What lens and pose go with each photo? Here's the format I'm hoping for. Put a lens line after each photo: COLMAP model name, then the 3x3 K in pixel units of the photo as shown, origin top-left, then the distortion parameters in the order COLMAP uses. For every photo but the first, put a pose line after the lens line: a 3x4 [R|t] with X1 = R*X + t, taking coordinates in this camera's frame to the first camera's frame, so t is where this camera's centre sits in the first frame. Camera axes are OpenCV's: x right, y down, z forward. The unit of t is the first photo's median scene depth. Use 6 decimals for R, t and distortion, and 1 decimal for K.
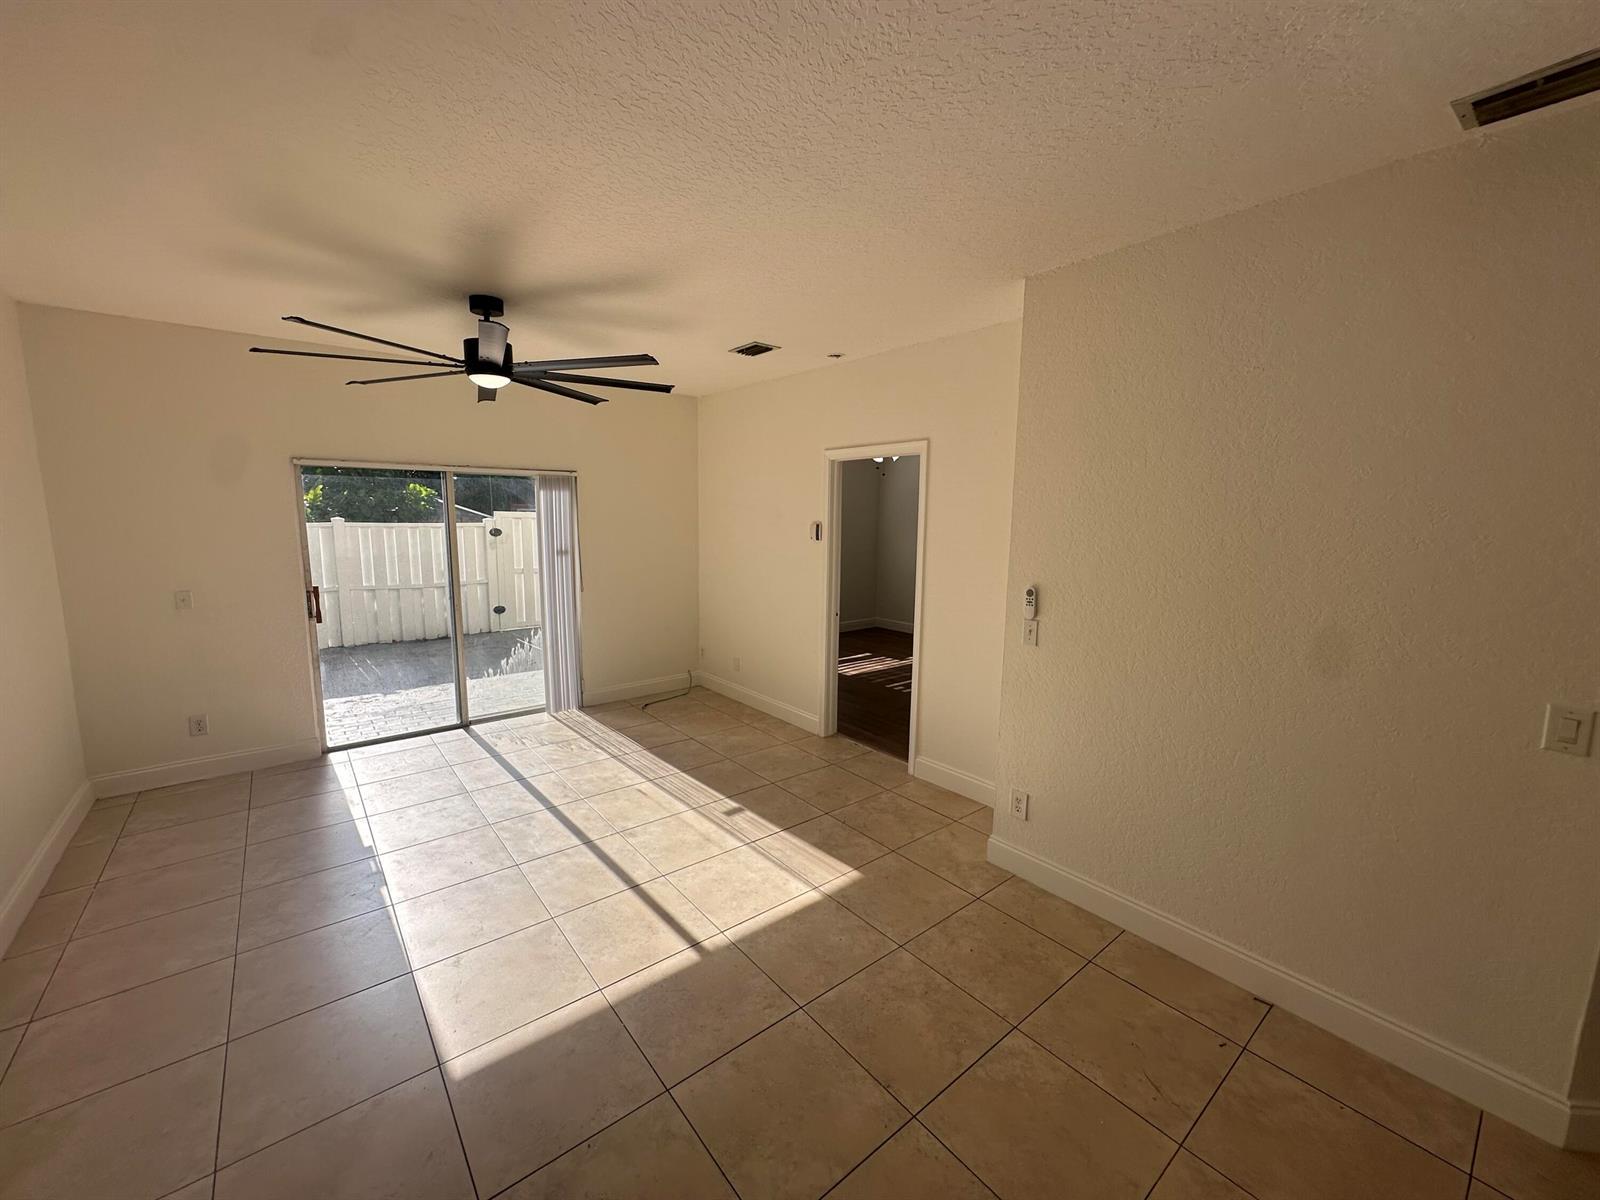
lens RADIAL K [[640.6, 0, 799.7], [0, 640.6, 599.2], [0, 0, 1]] dist [0.000979, 0.000400]
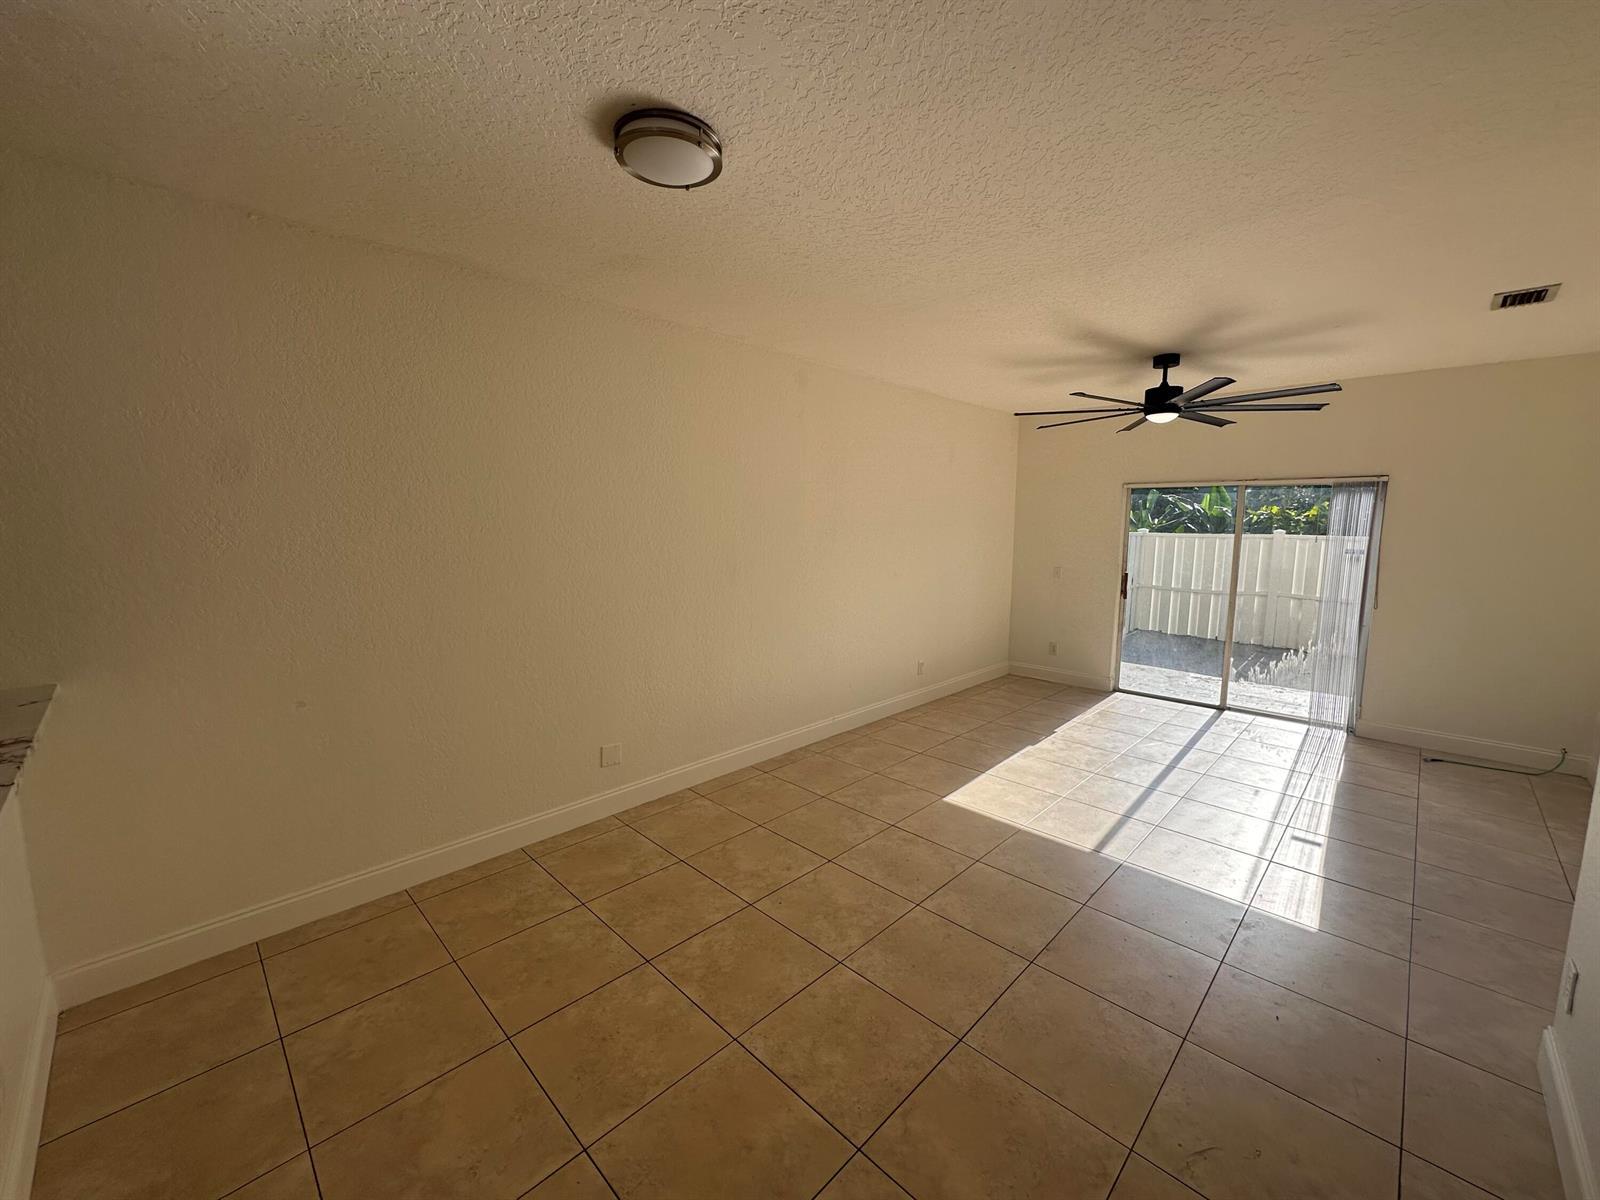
lens RADIAL K [[640.6, 0, 798.3], [0, 640.6, 599.9], [0, 0, 1]] dist [0.000979, 0.000400]
pose [[0.110514, 0.113262, -0.987400, 0.505704], [-0.143064, 0.984952, 0.096969, 0.004791], [0.983524, 0.130545, 0.125055, 0.099492]]
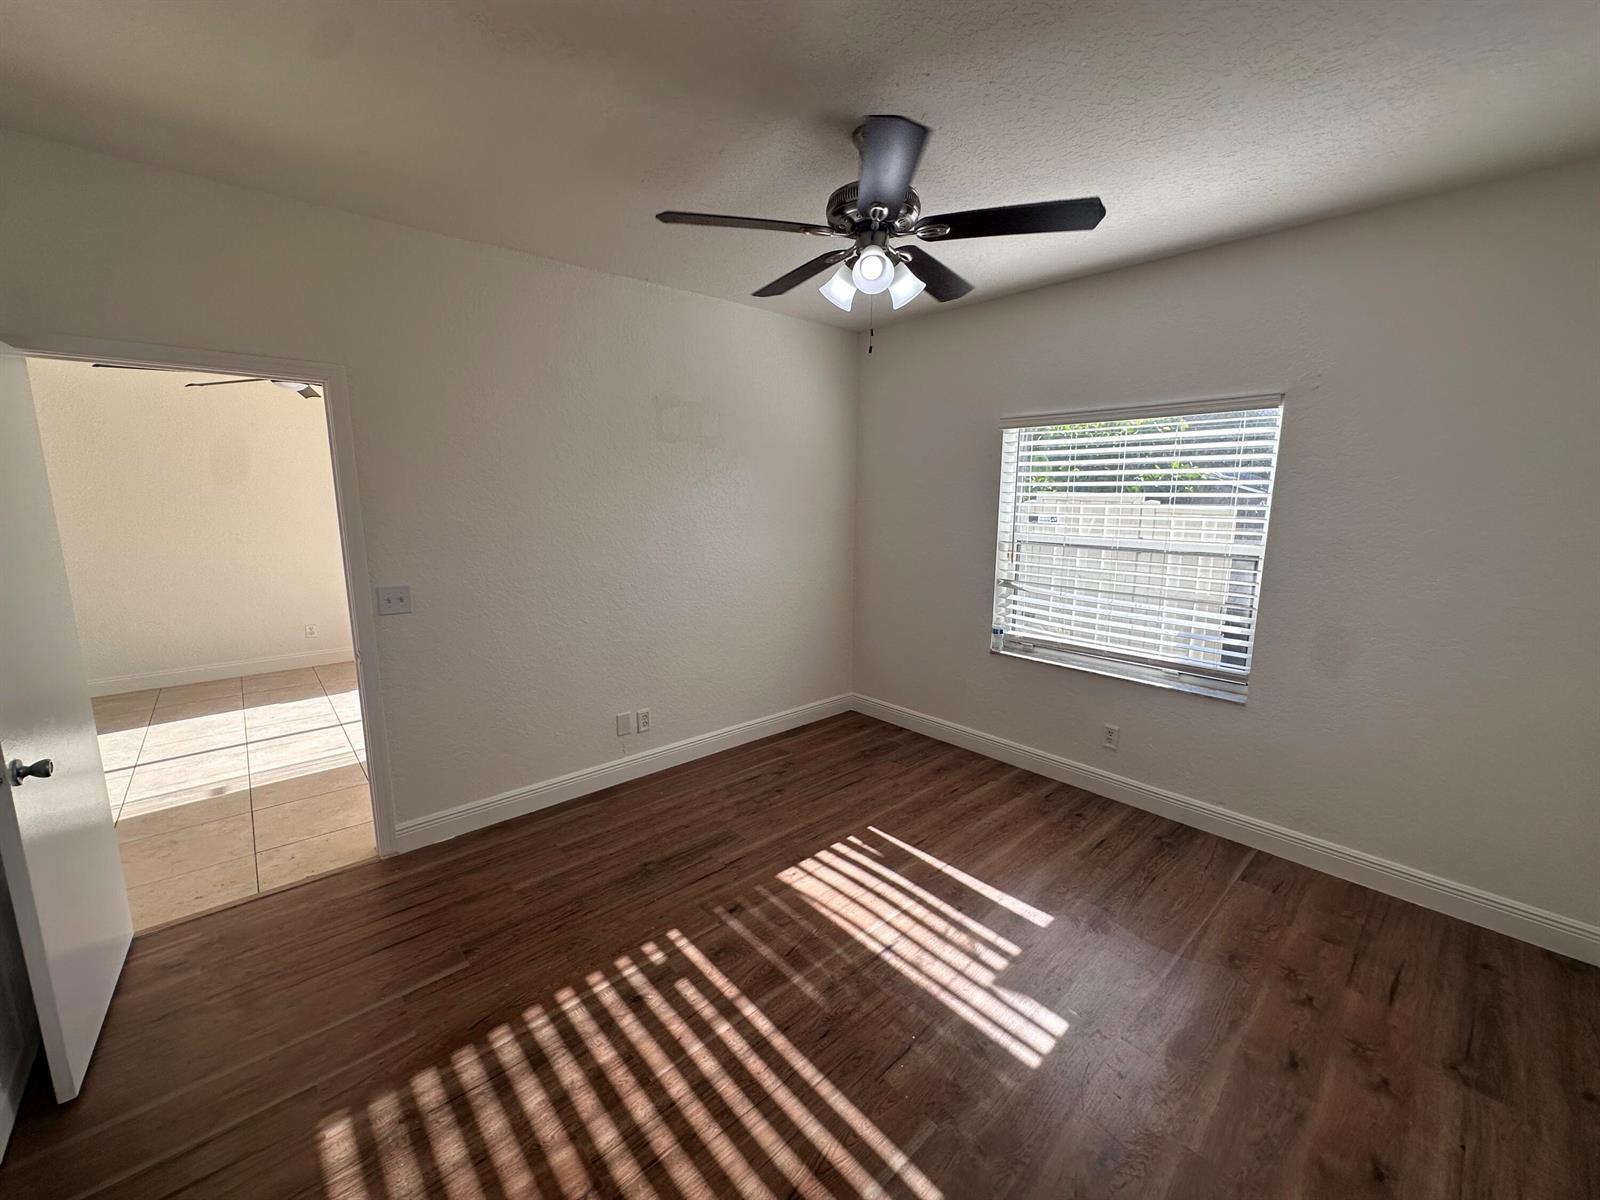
lens RADIAL K [[640.6, 0, 794.7], [0, 640.6, 598.6], [0, 0, 1]] dist [0.000979, 0.000400]
pose [[0.037036, 0.155301, -0.987173, 0.654981], [-0.134623, 0.979621, 0.149062, -0.178927], [0.990204, 0.127375, 0.057189, 1.343257]]
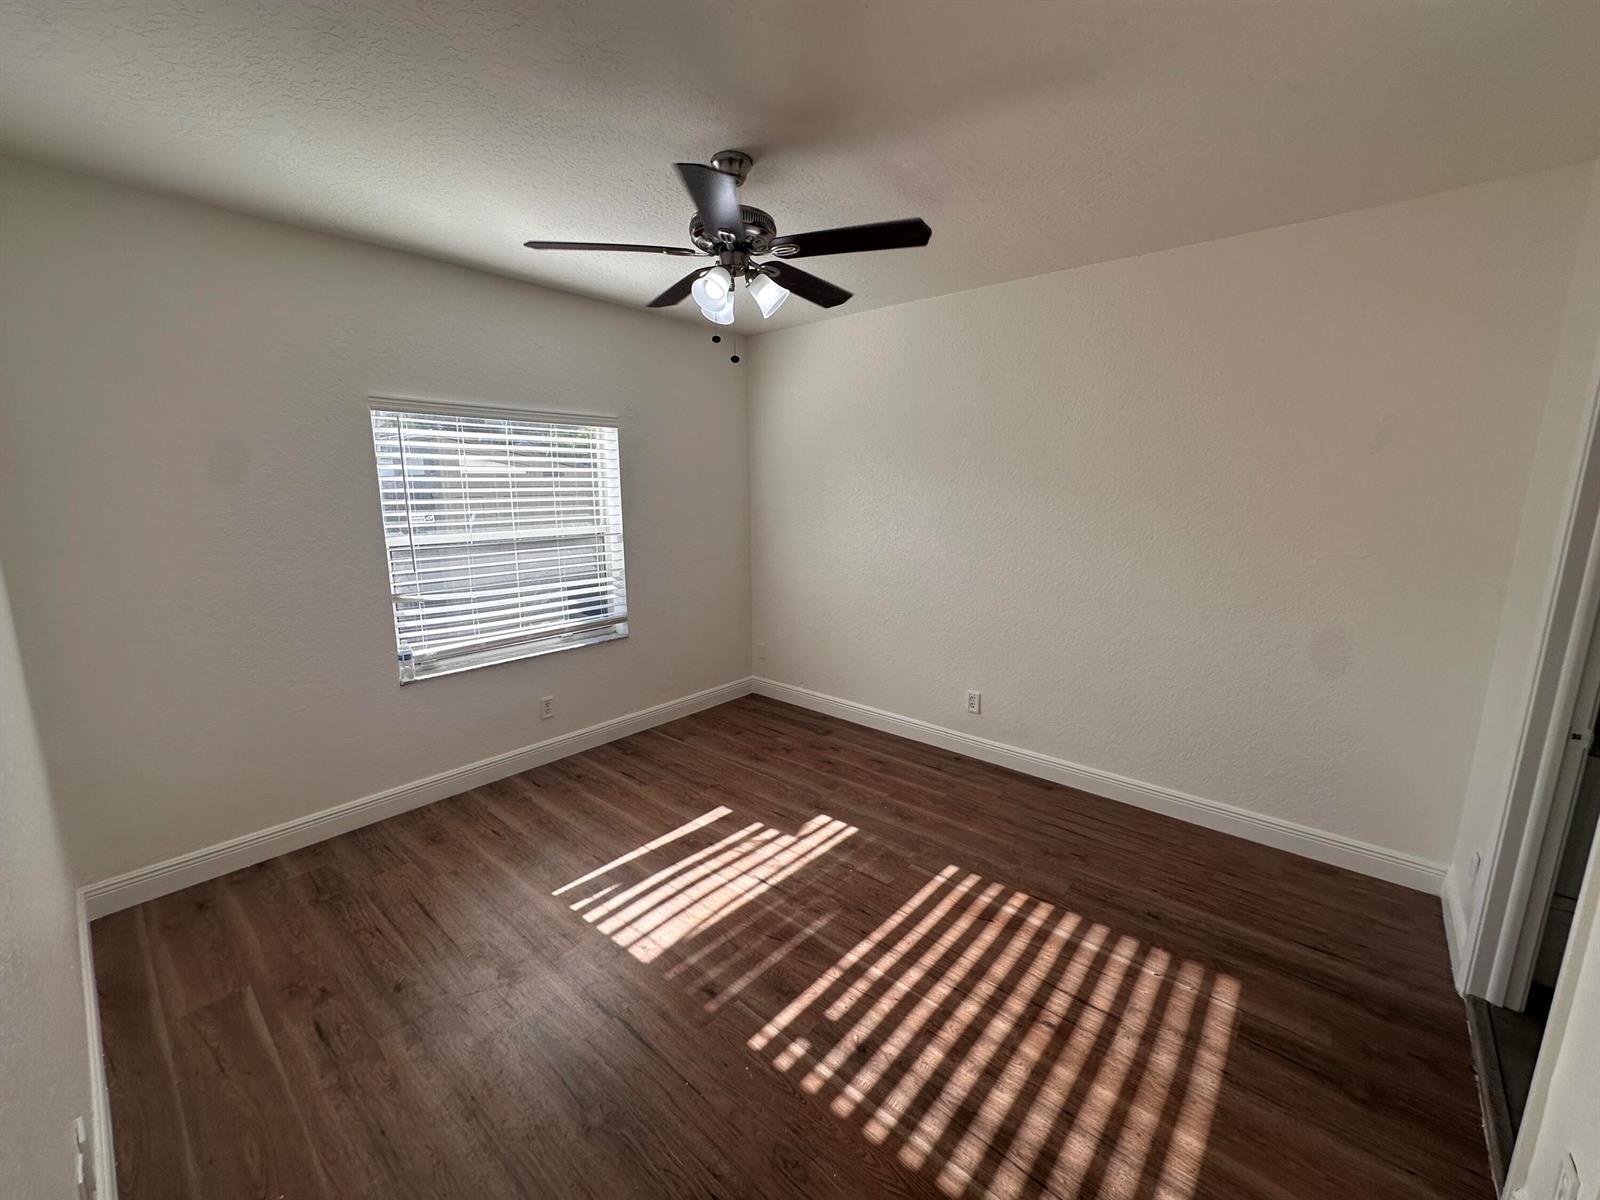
lens RADIAL K [[640.6, 0, 801.2], [0, 640.6, 599.3], [0, 0, 1]] dist [0.000979, 0.000400]
pose [[0.985773, -0.036958, 0.163968, 0.150724], [0.029145, 0.998334, 0.049807, -0.131620], [-0.165535, -0.044320, 0.985208, 0.905049]]
